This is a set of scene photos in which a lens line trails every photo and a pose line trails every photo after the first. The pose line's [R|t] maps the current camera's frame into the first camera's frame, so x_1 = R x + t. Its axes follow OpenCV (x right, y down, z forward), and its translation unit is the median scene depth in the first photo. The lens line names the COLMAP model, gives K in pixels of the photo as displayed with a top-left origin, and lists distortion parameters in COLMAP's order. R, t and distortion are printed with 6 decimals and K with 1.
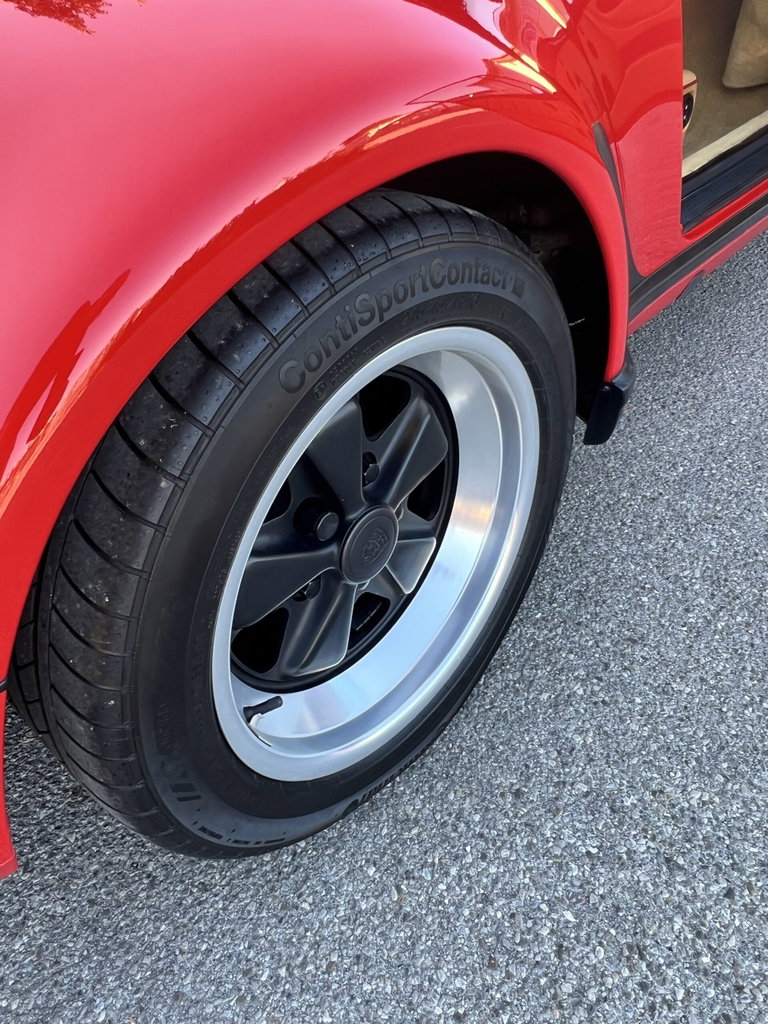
lens RADIAL K [[718.1, 0, 357.9], [0, 718.1, 500.6], [0, 0, 1]] dist [-0.002359, -0.004254]
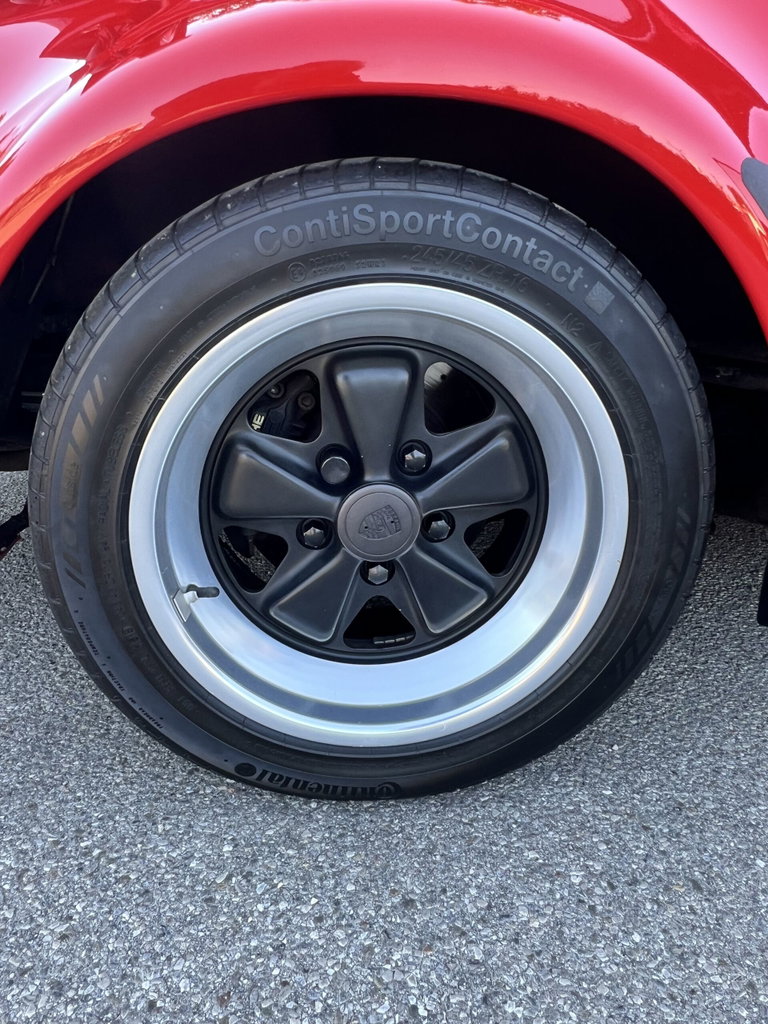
lens RADIAL K [[701.8, 0, 384.5], [0, 701.8, 508.8], [0, 0, 1]] dist [-0.003265, -0.003398]
pose [[0.733468, 0.346398, -0.584837, 0.542367], [-0.503382, 0.854989, -0.124903, 0.147049], [0.456763, 0.386008, 0.801477, 0.187604]]
